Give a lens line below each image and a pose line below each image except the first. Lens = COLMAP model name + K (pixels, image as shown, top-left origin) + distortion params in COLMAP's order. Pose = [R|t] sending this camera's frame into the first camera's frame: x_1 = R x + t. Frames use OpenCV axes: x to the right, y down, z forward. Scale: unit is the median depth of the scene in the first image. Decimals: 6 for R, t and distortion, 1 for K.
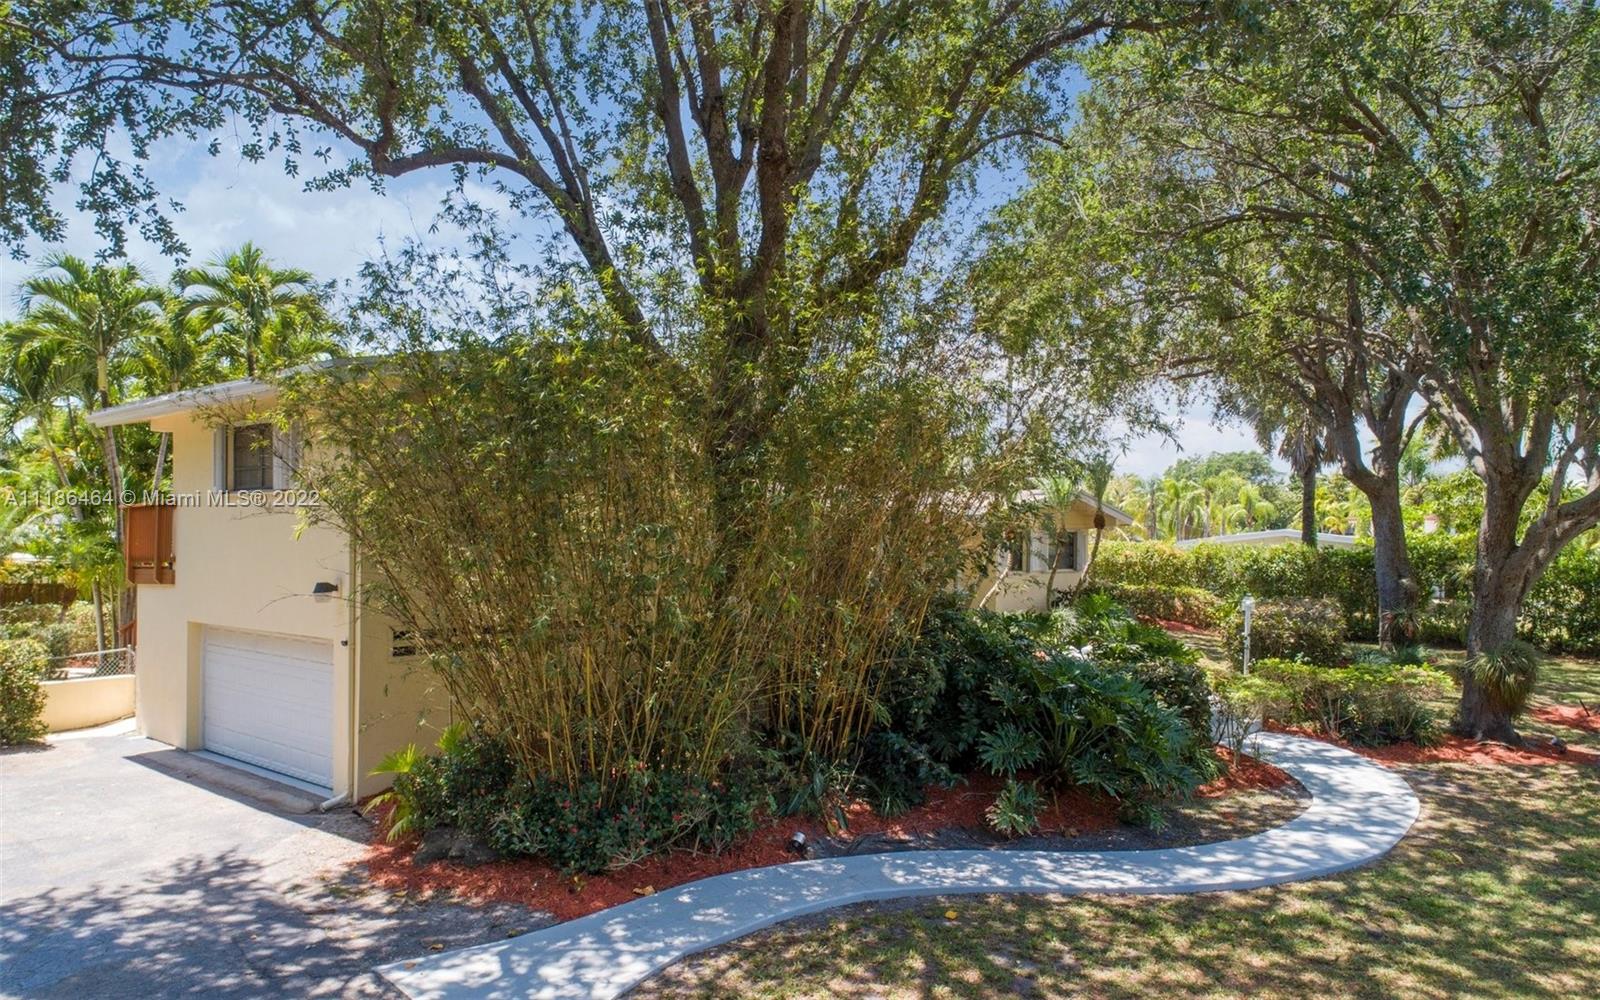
lens RADIAL K [[1064.5, 0, 799.2], [0, 1064.5, 551.9], [0, 0, 1]] dist [0.004698, -0.000007]
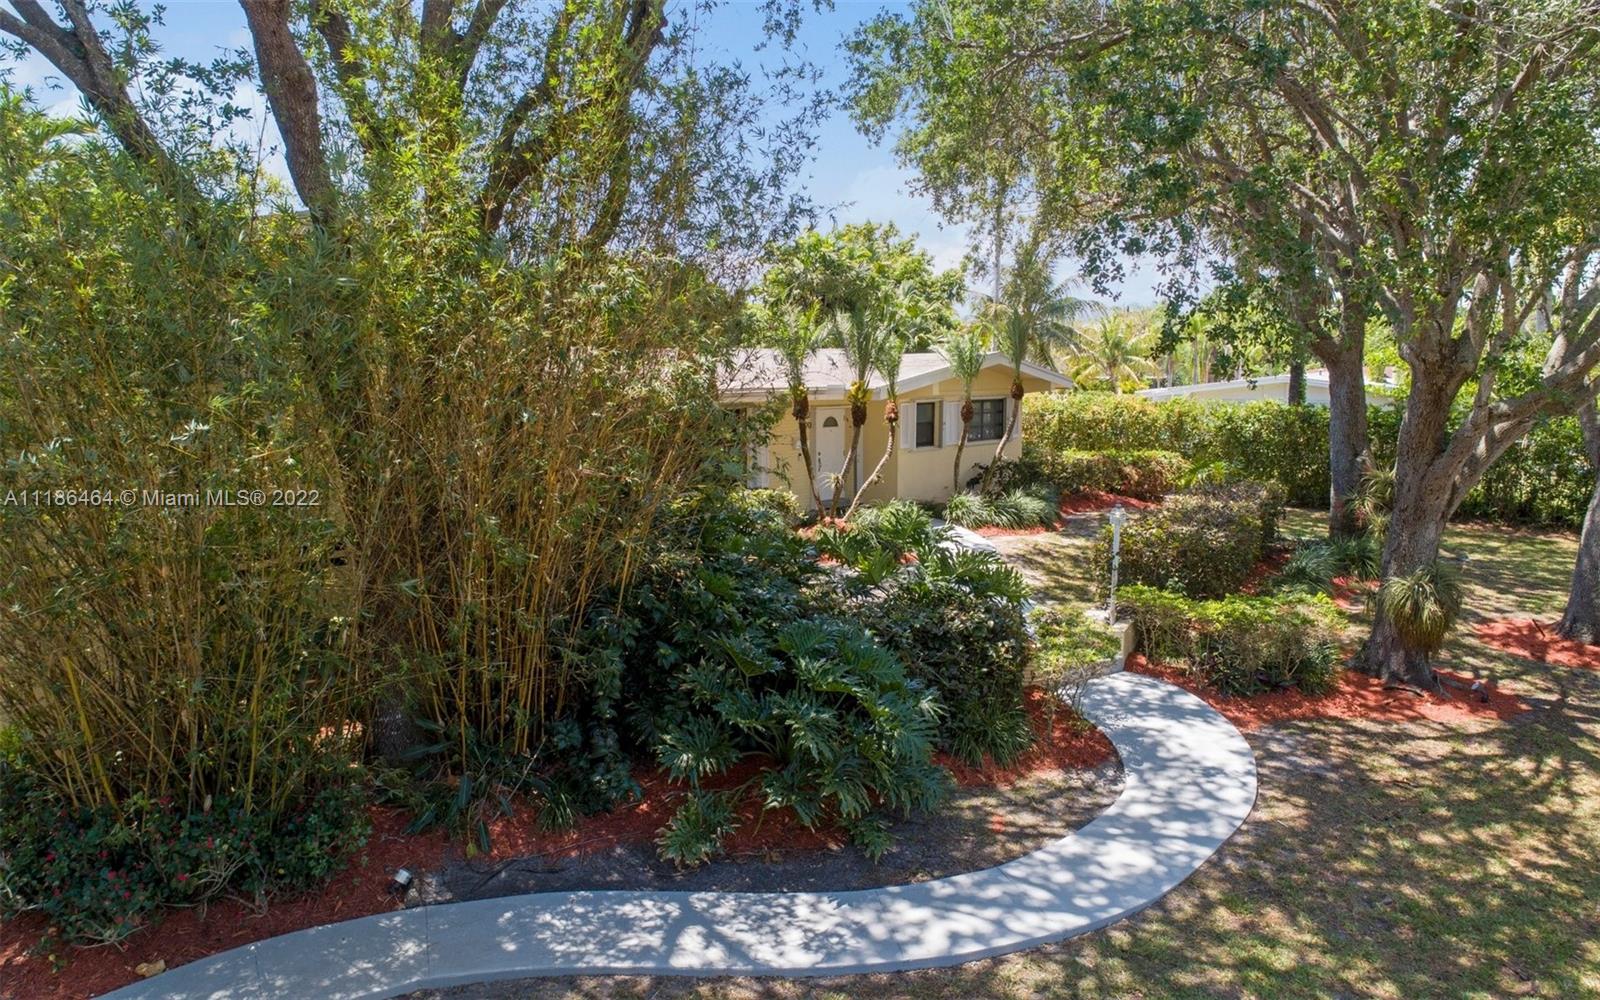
lens RADIAL K [[1064.5, 0, 799.2], [0, 1064.5, 551.9], [0, 0, 1]] dist [0.004698, -0.000007]
pose [[0.999168, -0.002118, -0.040719, 0.136315], [0.008616, 0.987068, 0.160070, -0.038591], [0.039853, -0.160288, 0.986265, 0.108631]]
